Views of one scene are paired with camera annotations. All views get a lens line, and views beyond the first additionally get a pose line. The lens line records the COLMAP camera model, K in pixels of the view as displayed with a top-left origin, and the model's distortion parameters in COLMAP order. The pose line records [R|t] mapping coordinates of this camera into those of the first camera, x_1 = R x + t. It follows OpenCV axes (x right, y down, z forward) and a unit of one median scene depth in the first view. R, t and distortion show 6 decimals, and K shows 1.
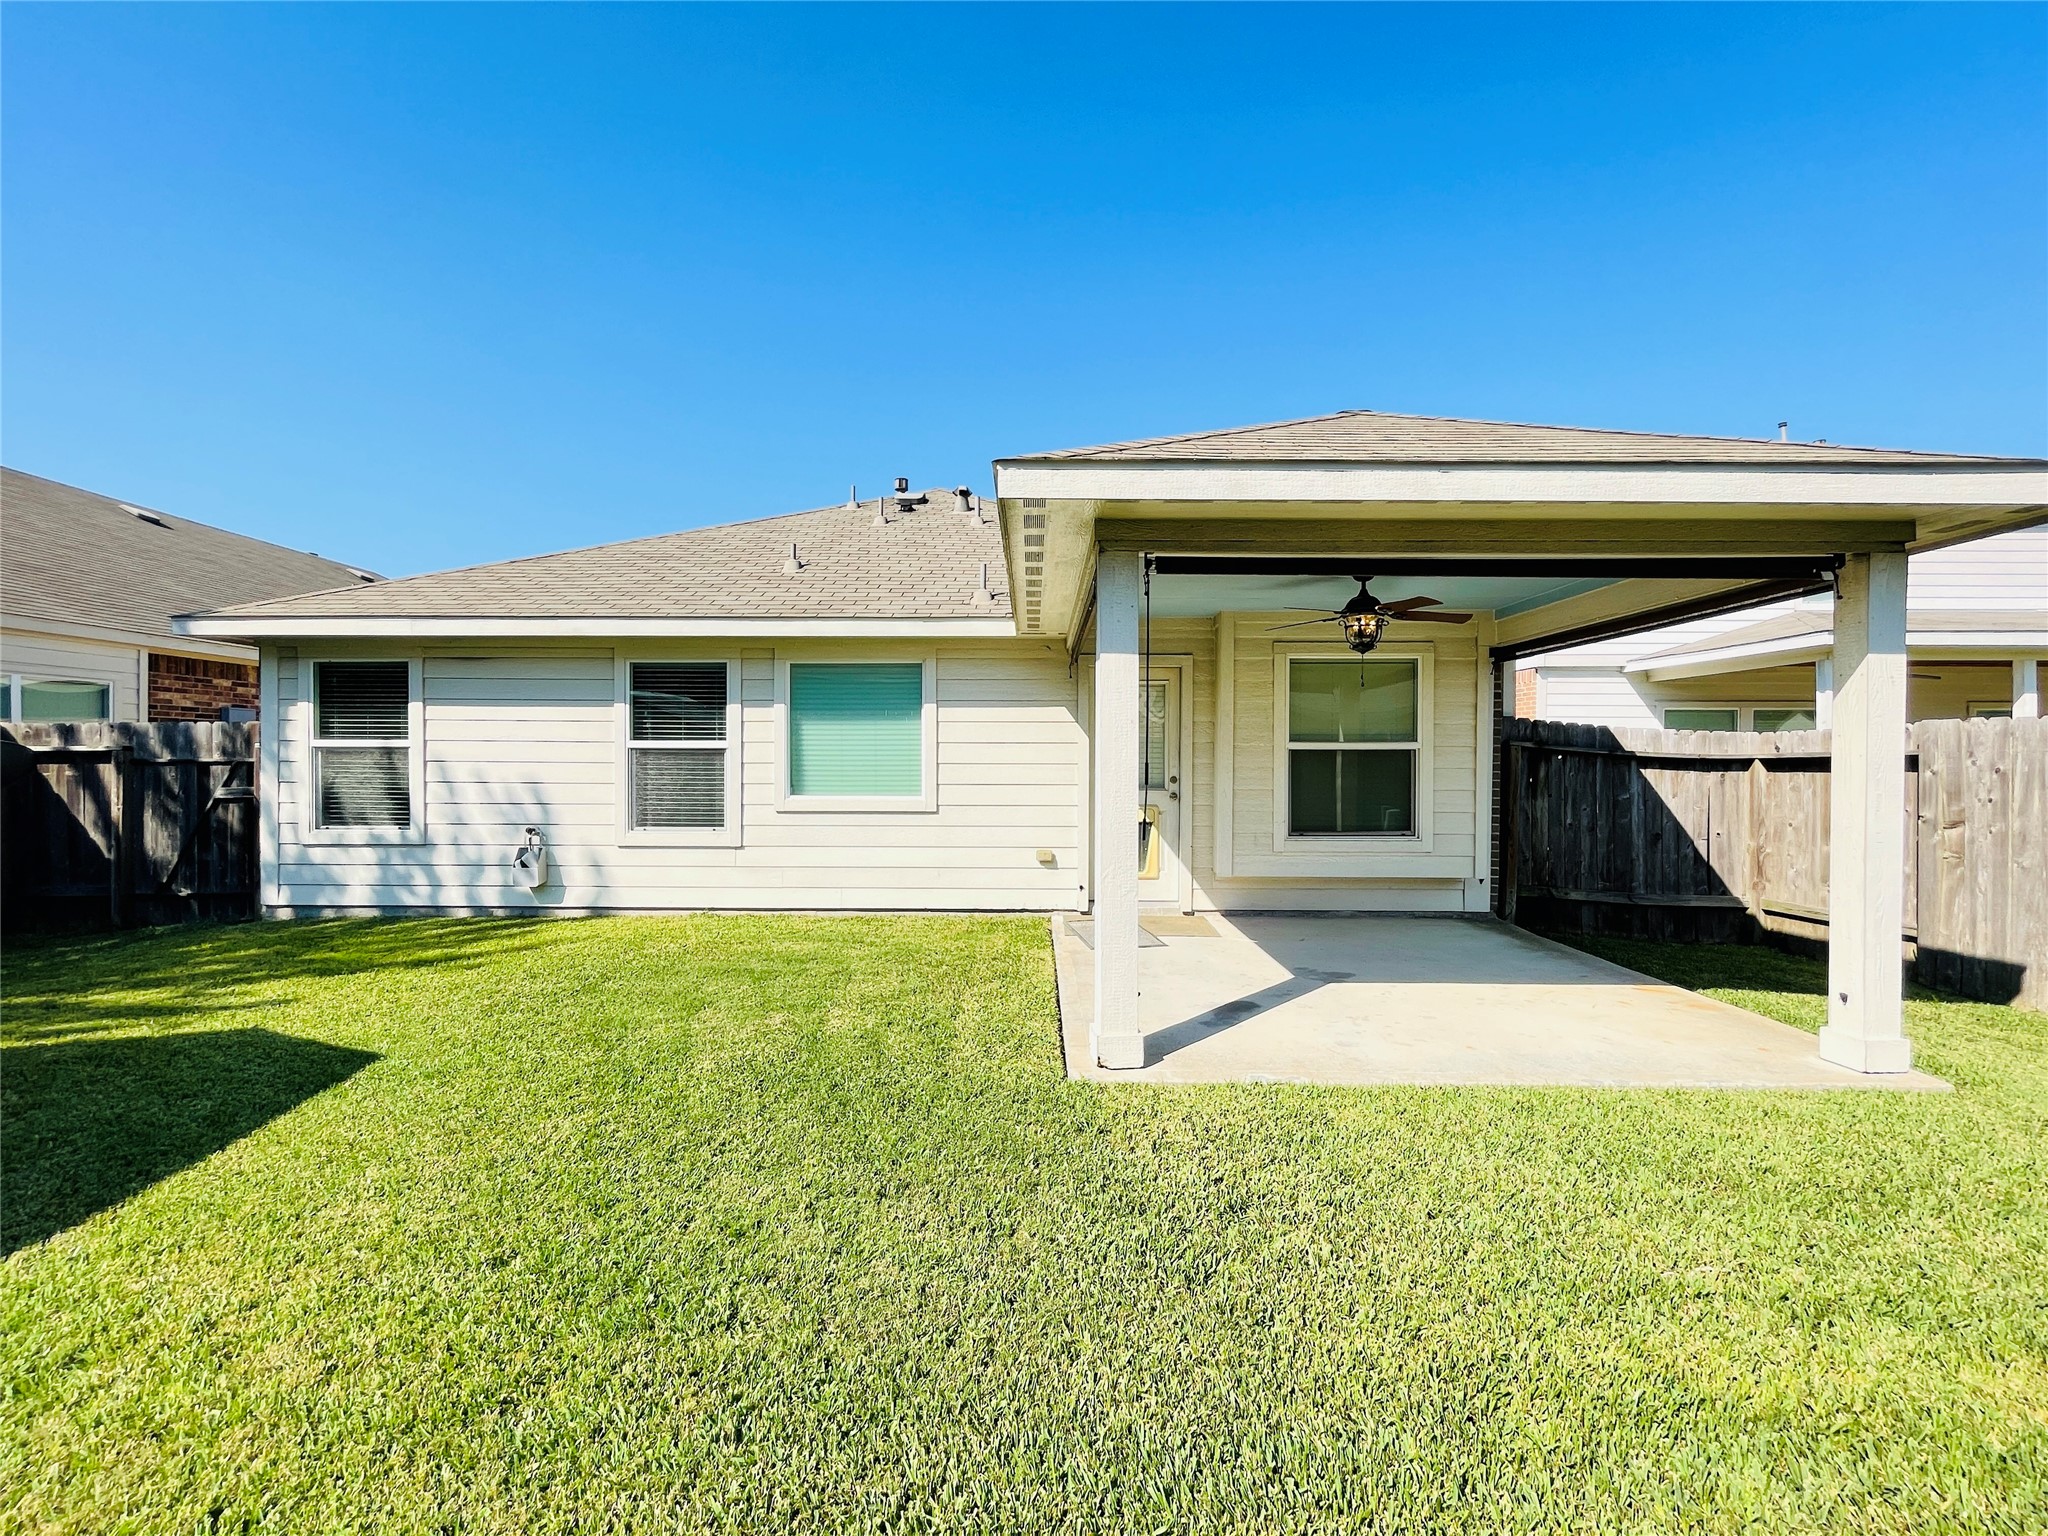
lens RADIAL K [[835.3, 0, 1022.8], [0, 835.3, 778.5], [0, 0, 1]] dist [-0.001233, 0.000853]
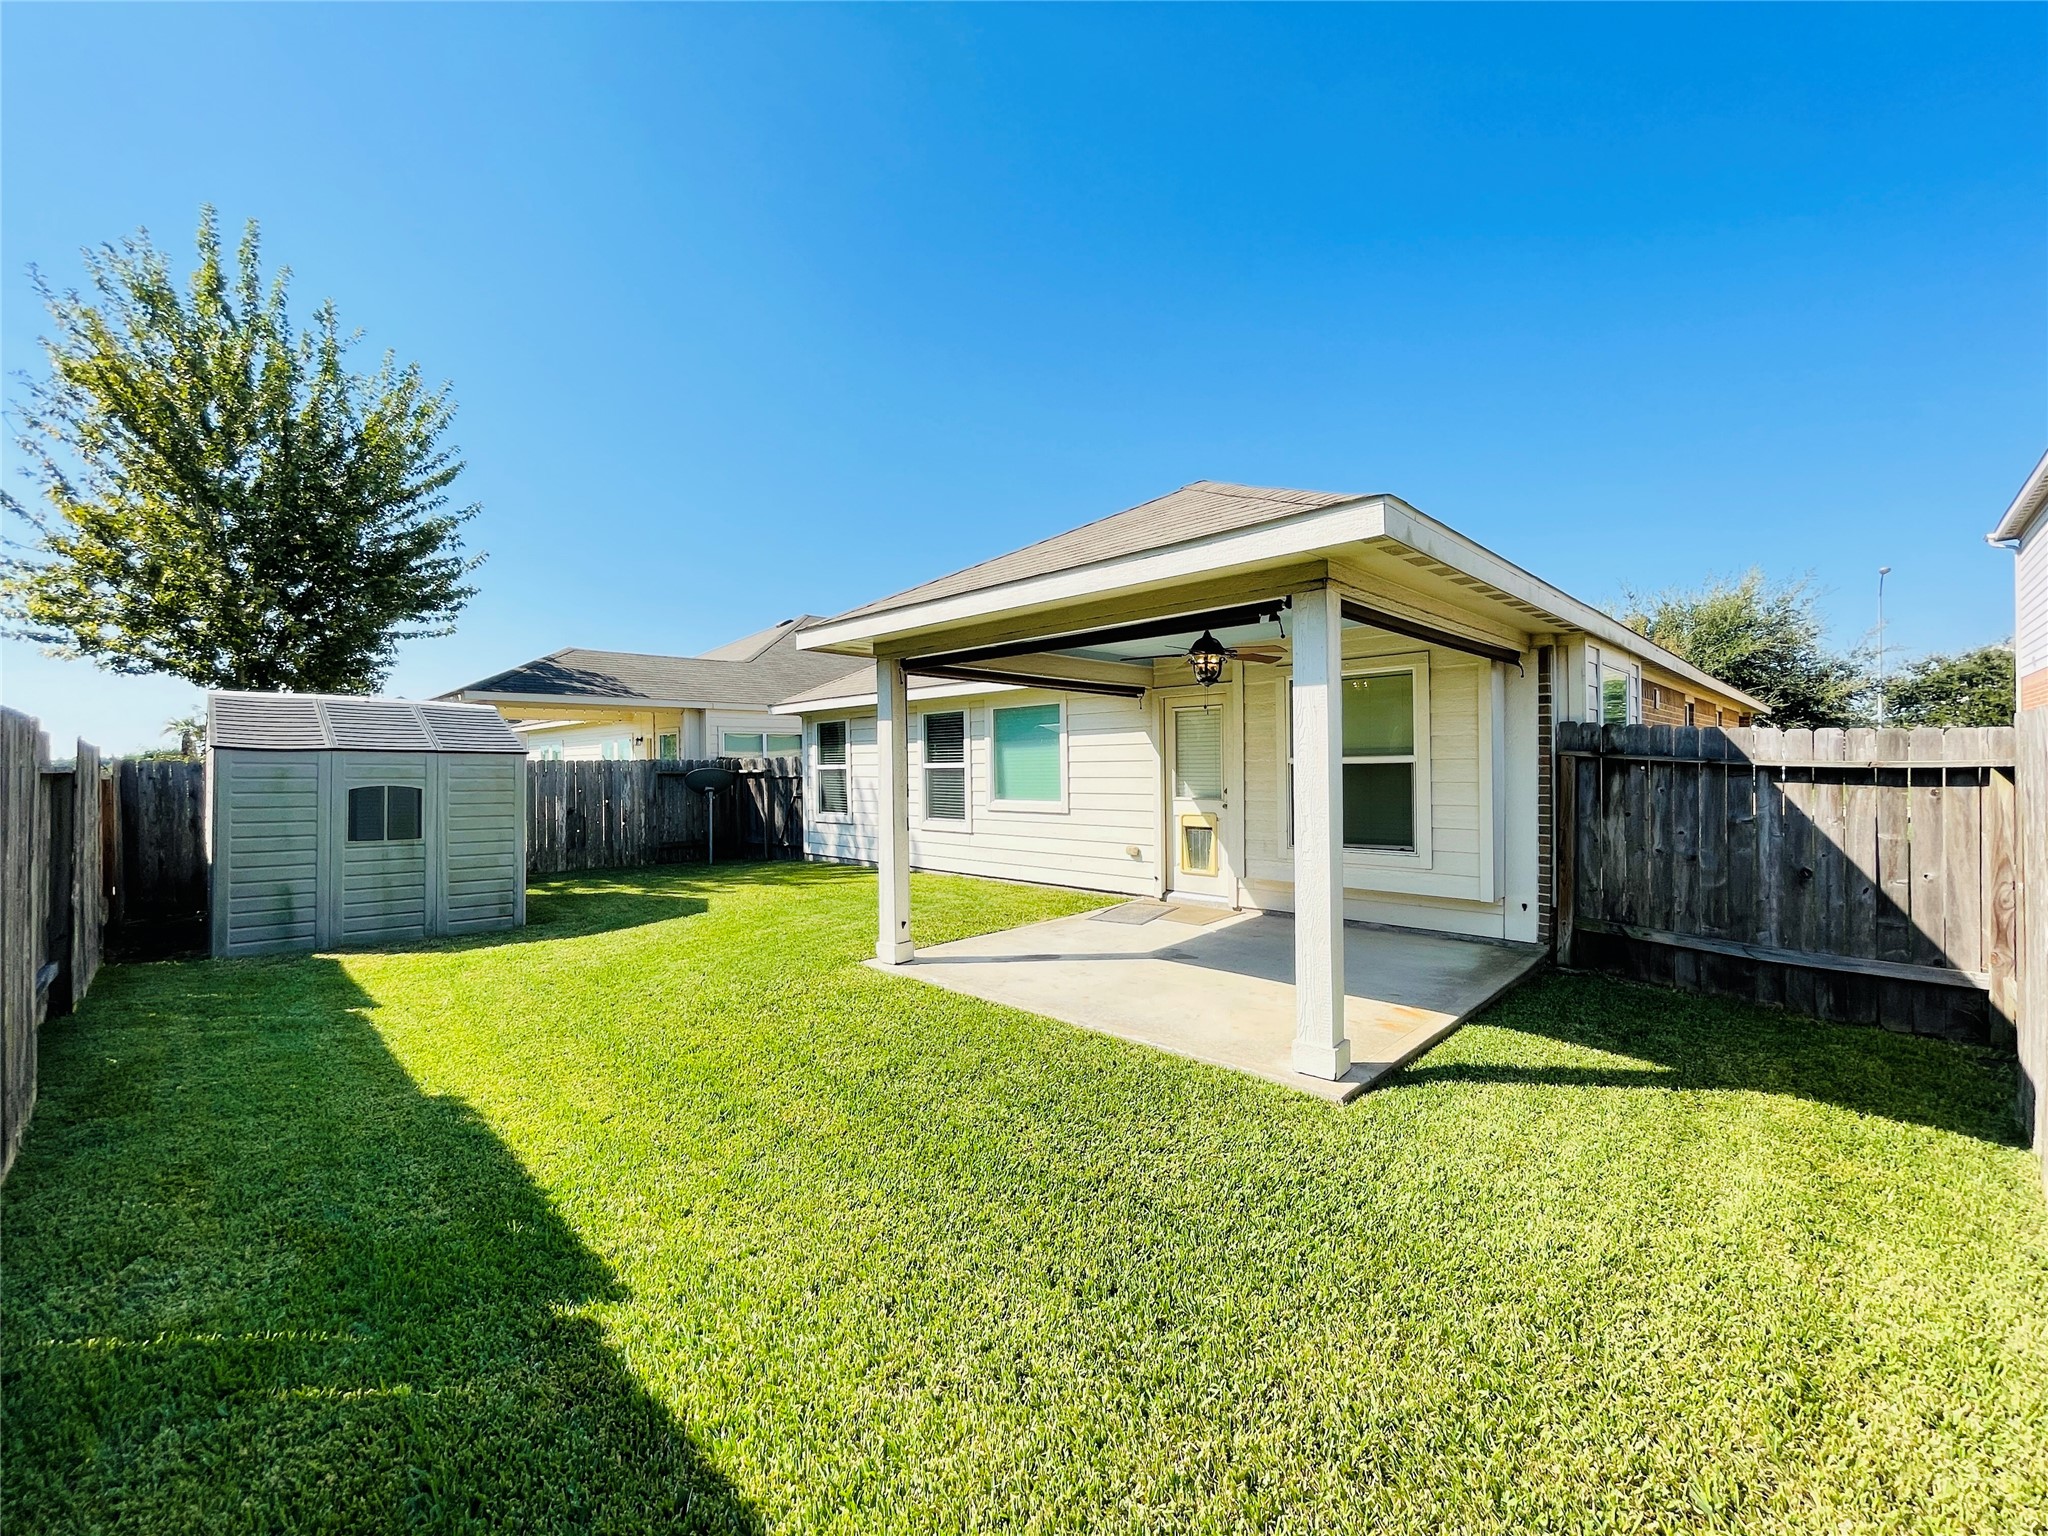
lens RADIAL K [[835.3, 0, 1012.9], [0, 835.3, 761.4], [0, 0, 1]] dist [-0.001233, 0.000853]
pose [[0.715200, -0.015538, -0.698748, 0.774371], [0.002699, 0.999807, -0.019470, -0.017958], [0.698915, 0.012039, 0.715103, -0.027029]]
